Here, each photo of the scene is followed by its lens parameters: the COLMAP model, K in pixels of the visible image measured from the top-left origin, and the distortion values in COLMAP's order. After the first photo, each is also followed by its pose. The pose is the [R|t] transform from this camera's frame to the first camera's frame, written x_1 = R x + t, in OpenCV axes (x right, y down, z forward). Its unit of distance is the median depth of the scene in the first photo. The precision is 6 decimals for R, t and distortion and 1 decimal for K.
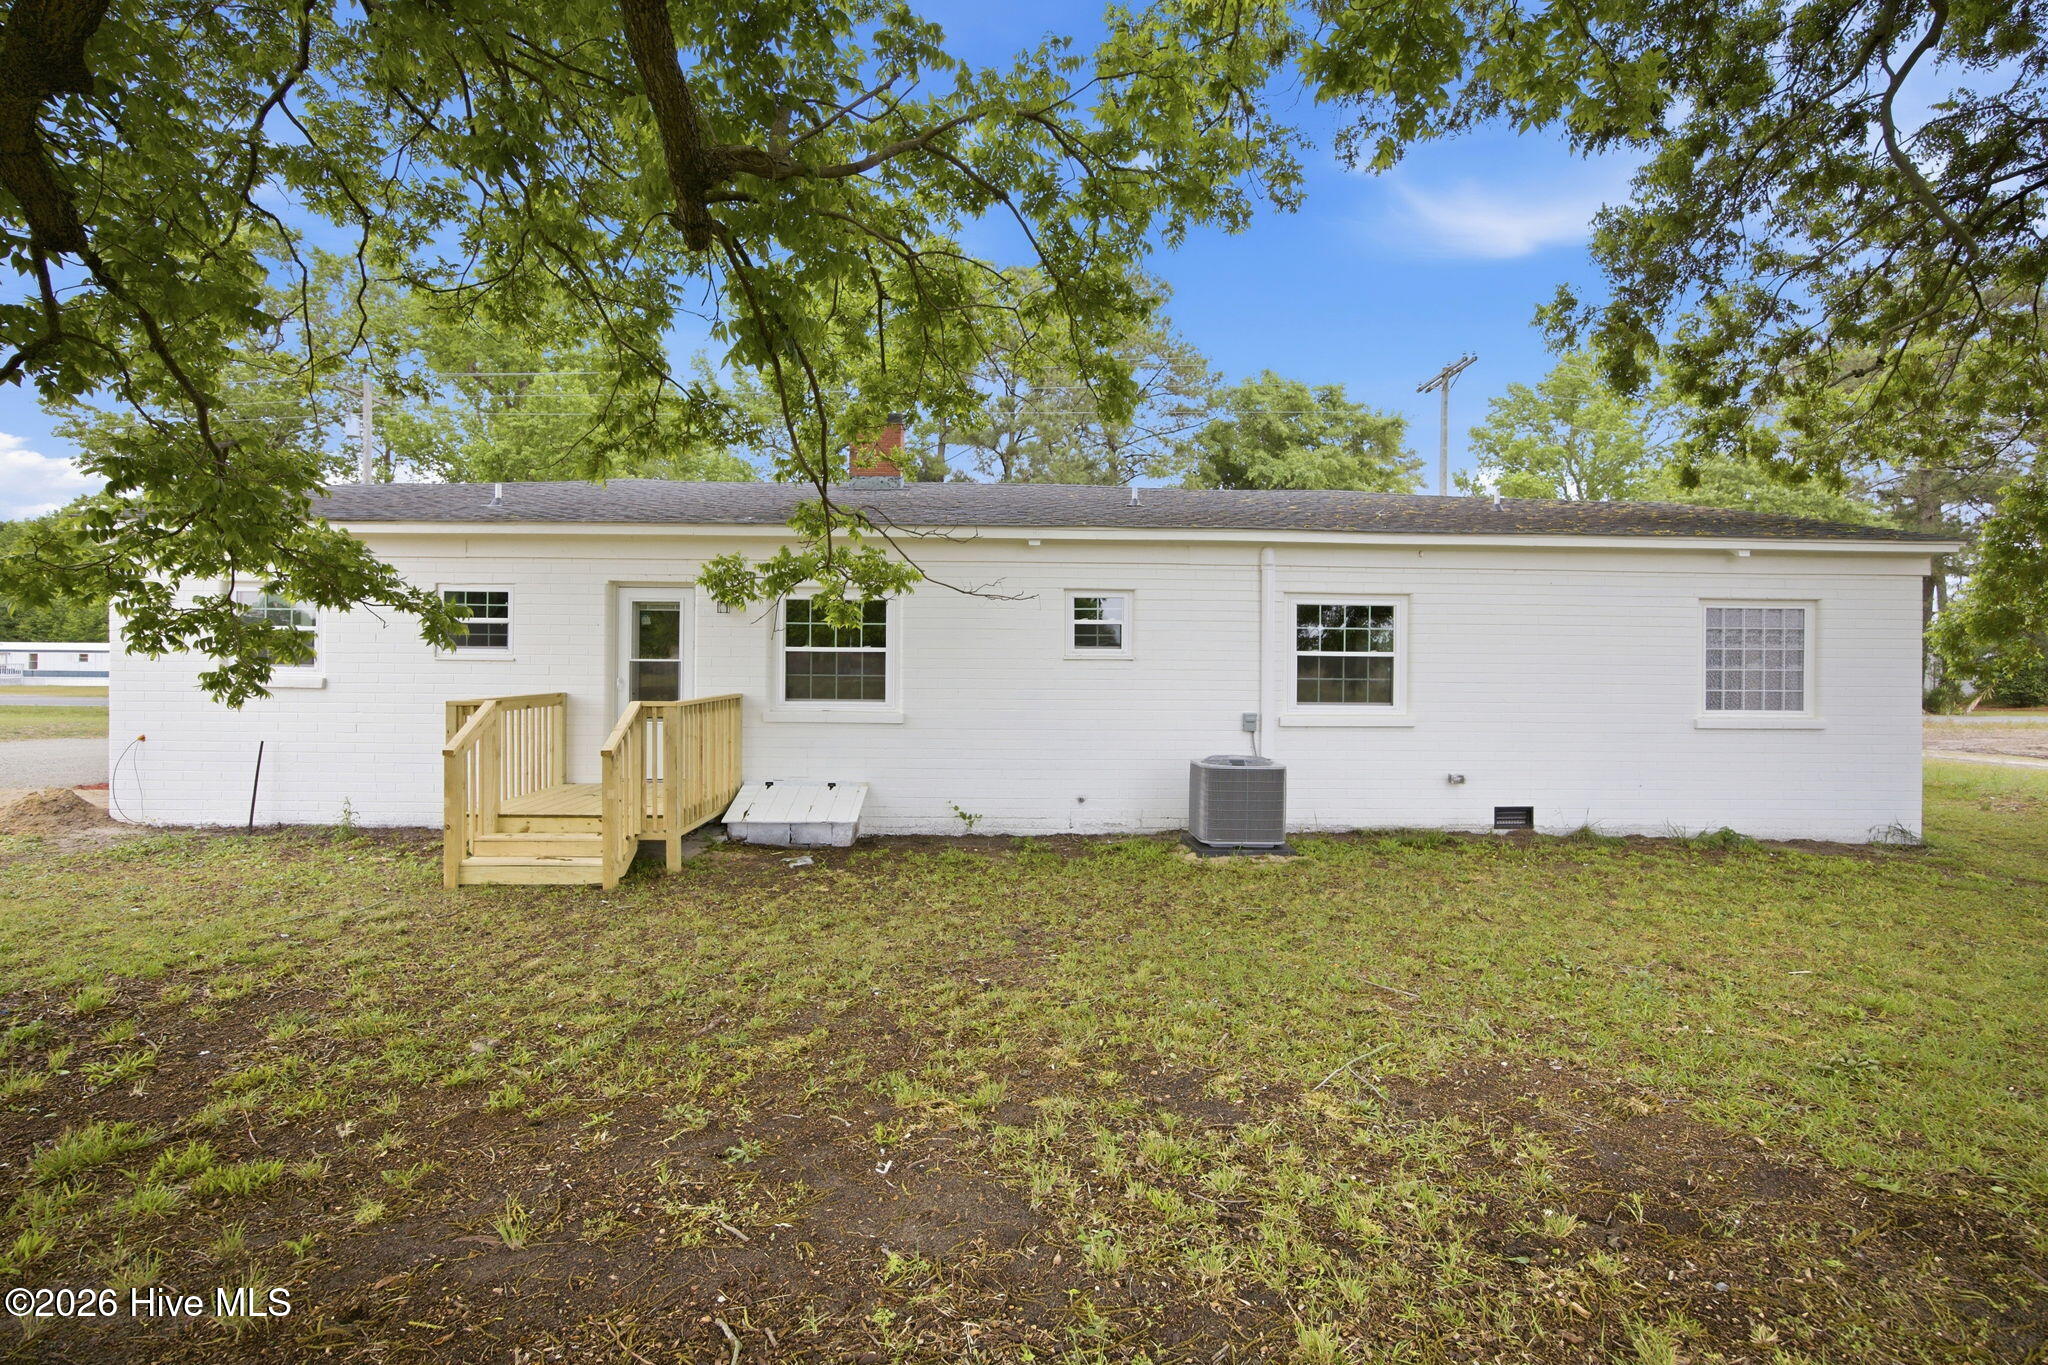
lens RADIAL K [[1030.6, 0, 1028.4], [0, 1030.6, 668.4], [0, 0, 1]] dist [-0.004734, -0.001203]
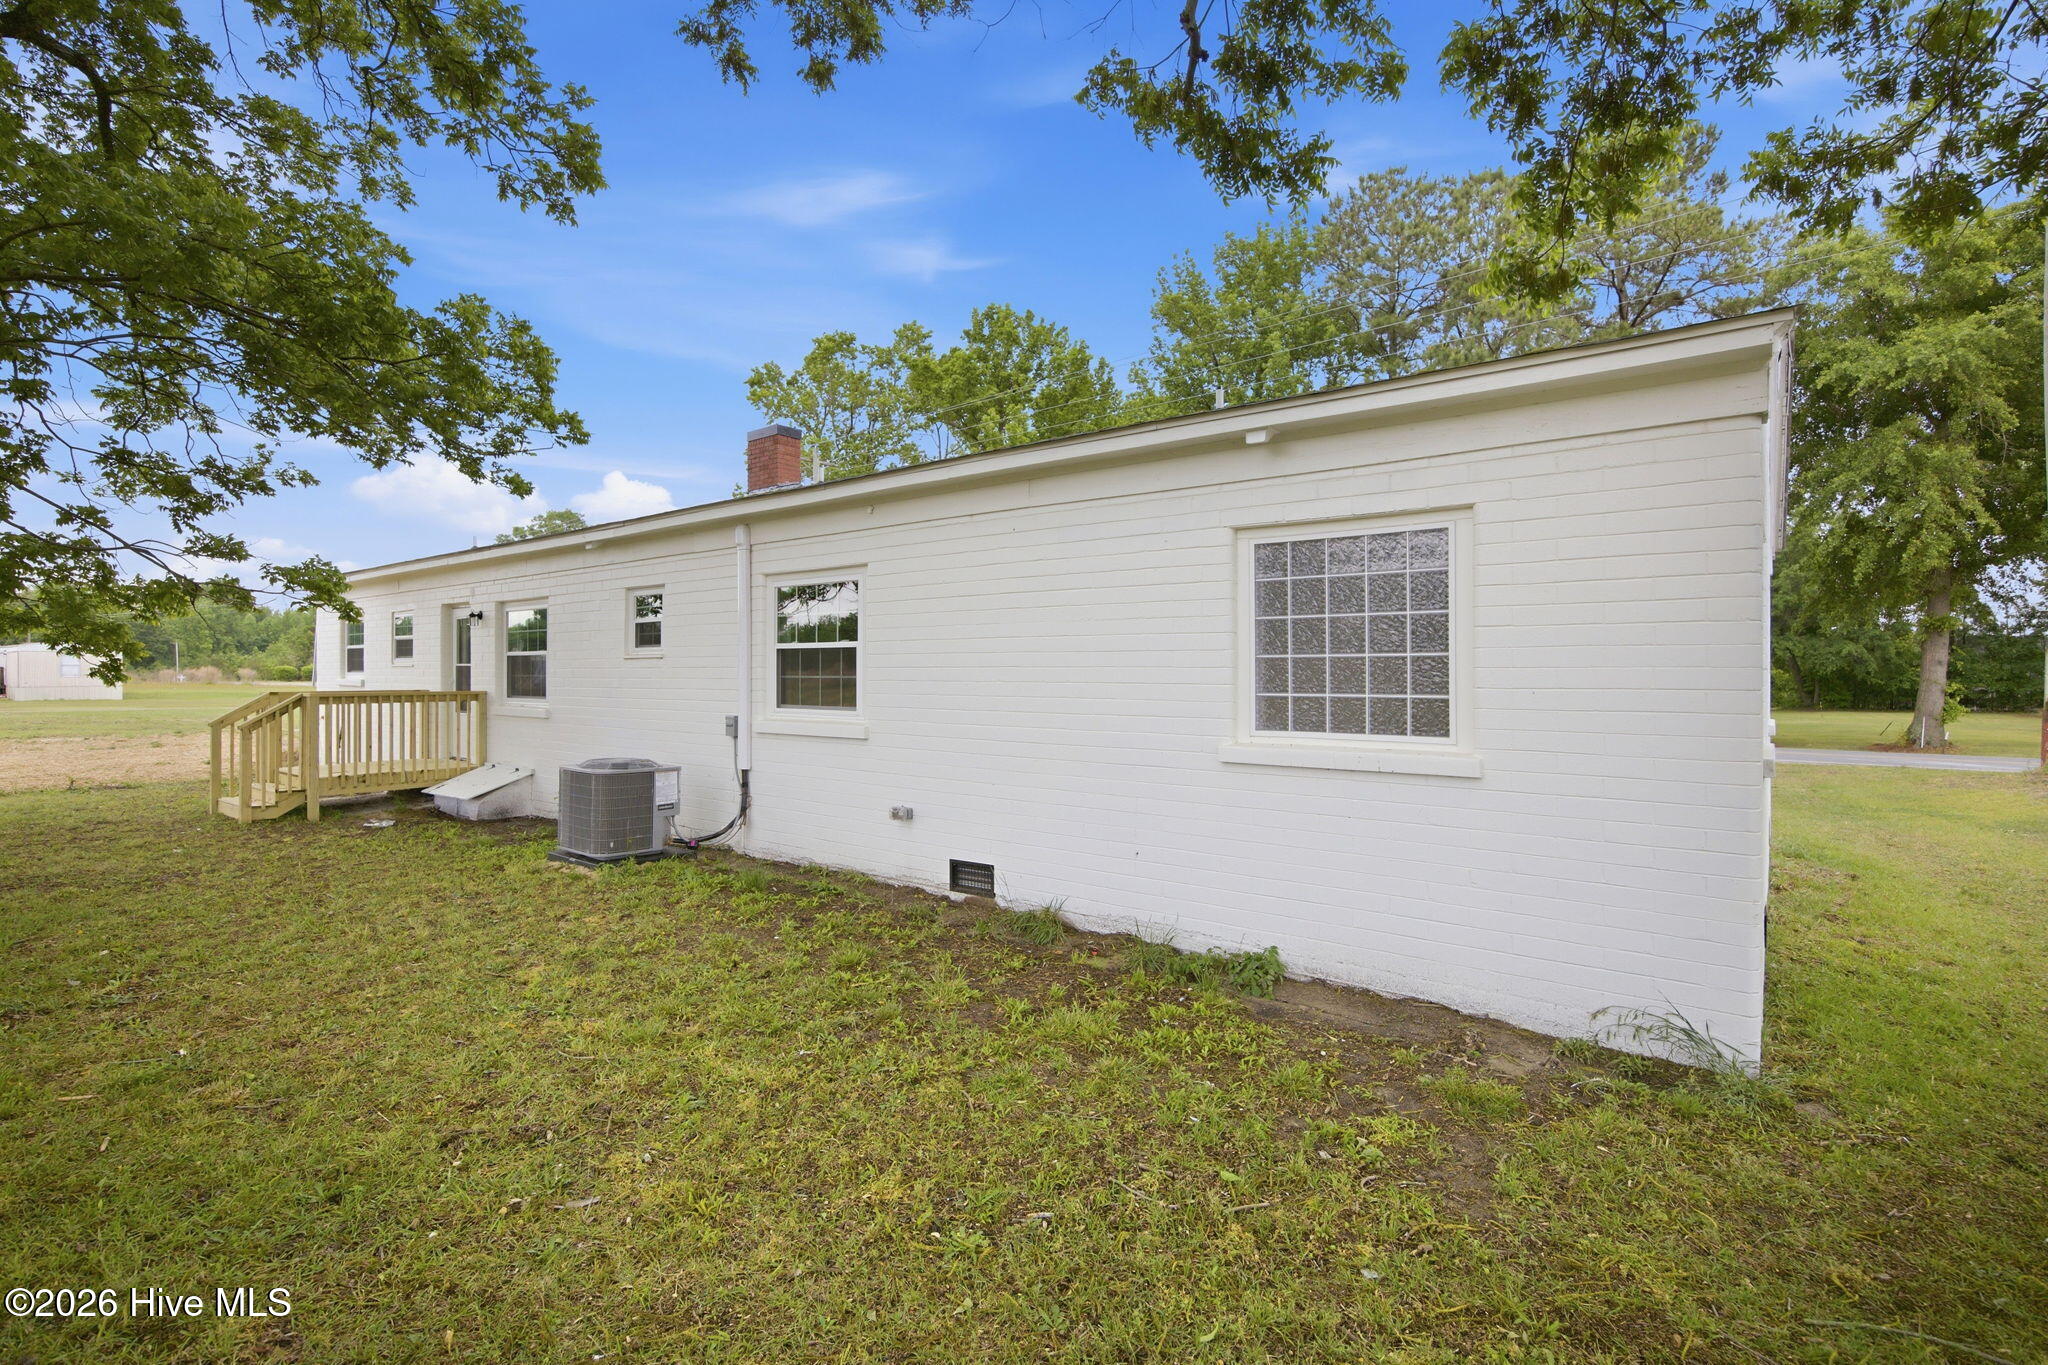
lens RADIAL K [[1008.9, 0, 1024.0], [0, 1008.9, 682.5], [0, 0, 1]] dist [0.006028, 0.001504]
pose [[0.742253, -0.003056, -0.670112, 0.949139], [-0.002648, 0.999968, -0.007493, 0.019973], [0.670114, 0.007336, 0.742222, 0.525796]]
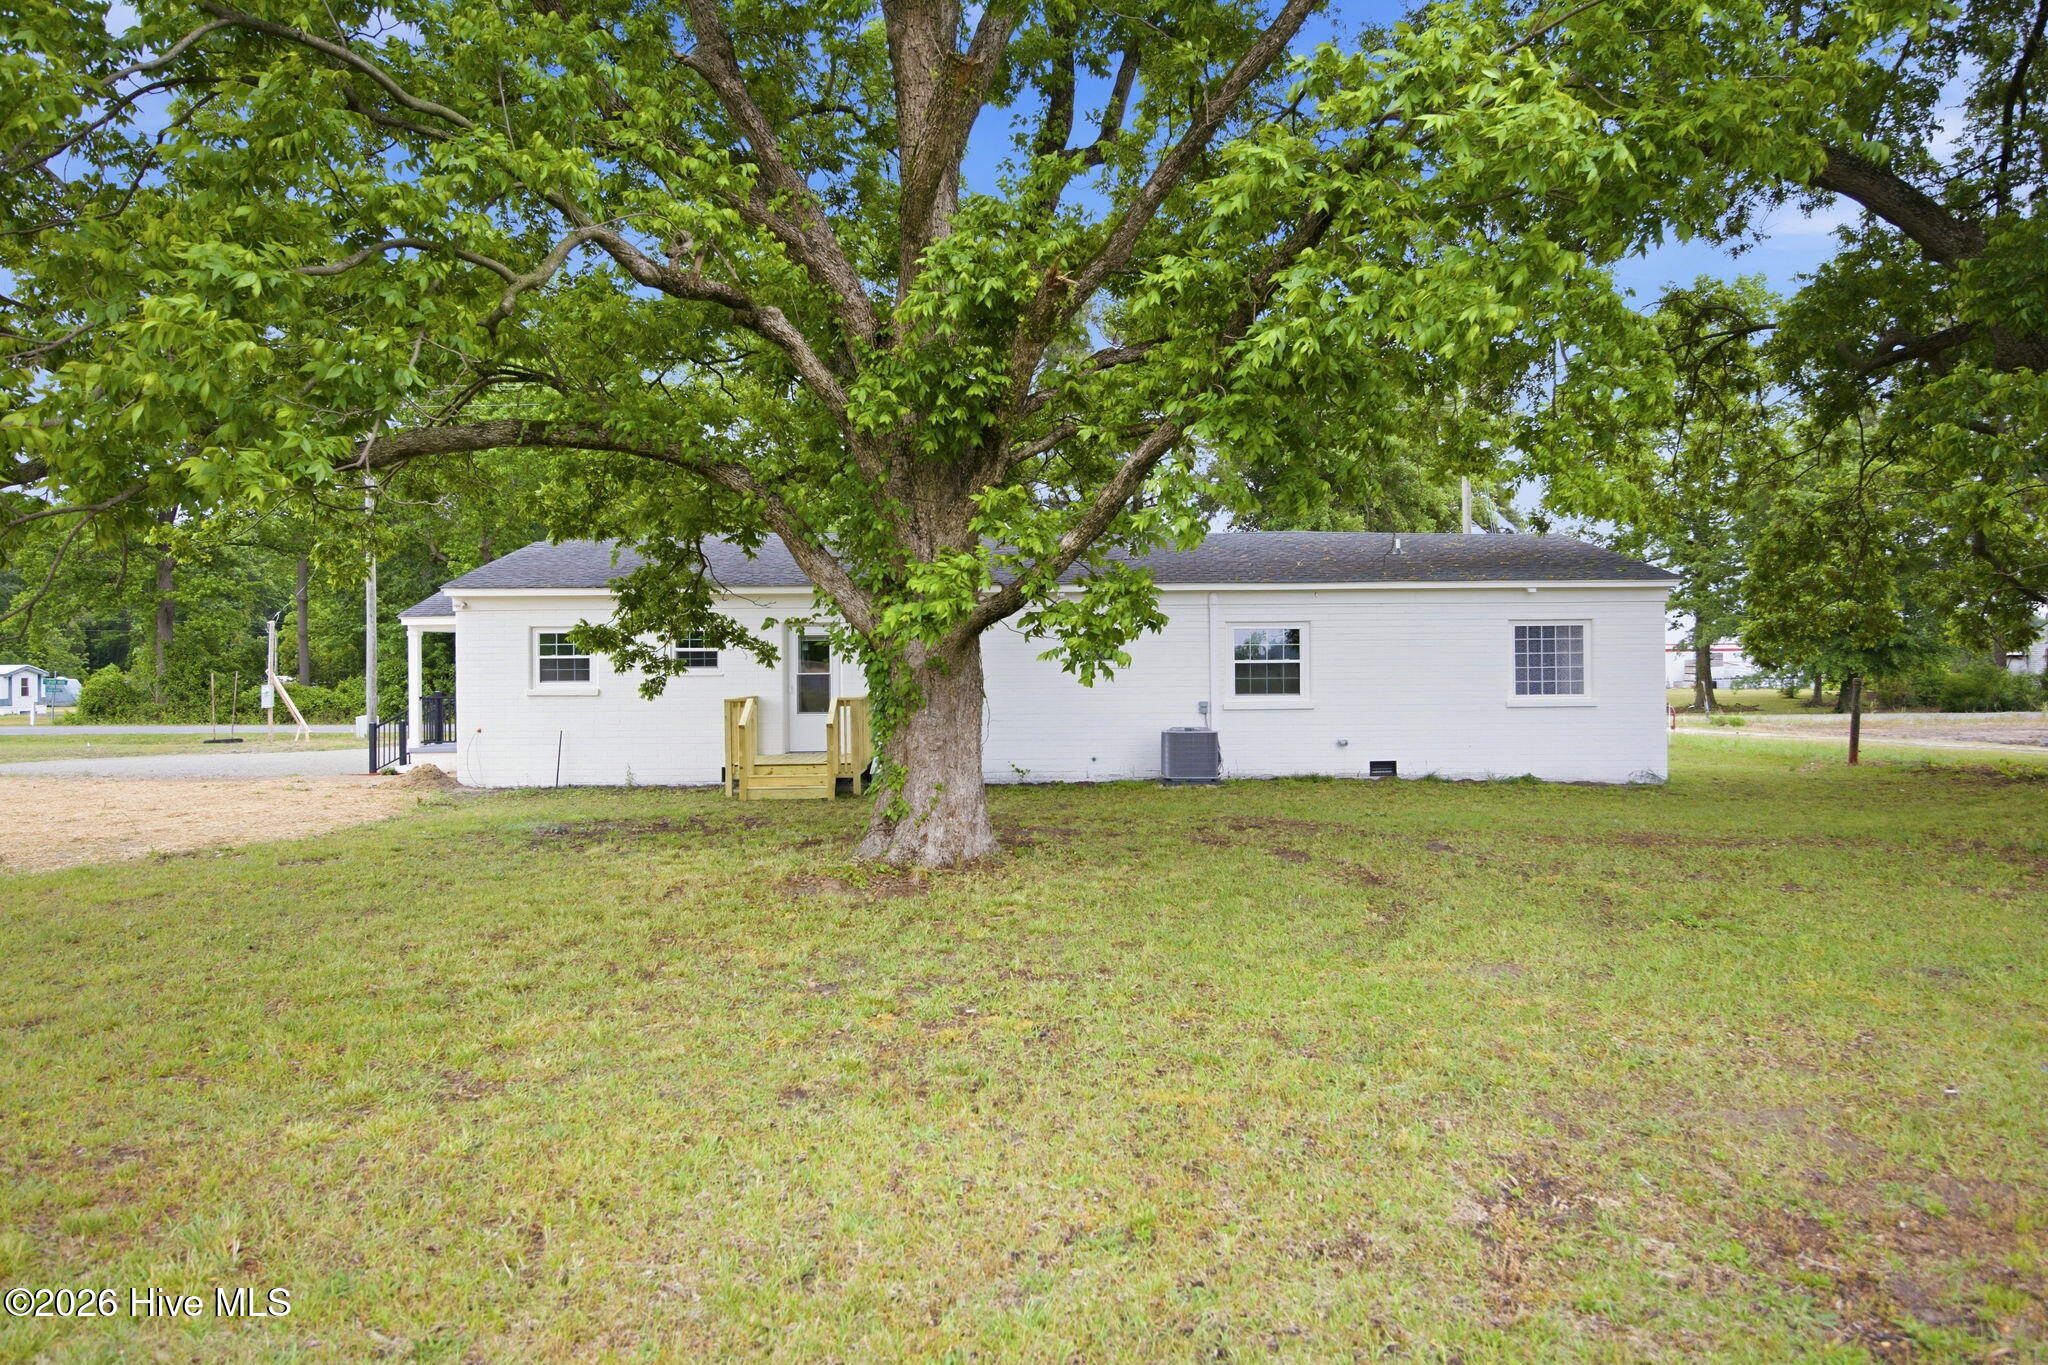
lens RADIAL K [[1008.9, 0, 1024.0], [0, 1008.9, 682.5], [0, 0, 1]] dist [0.006028, 0.001504]
pose [[0.998926, -0.017008, -0.043092, 0.013072], [0.017221, 0.999841, 0.004591, 0.003582], [0.043007, -0.005328, 0.999061, -0.499426]]
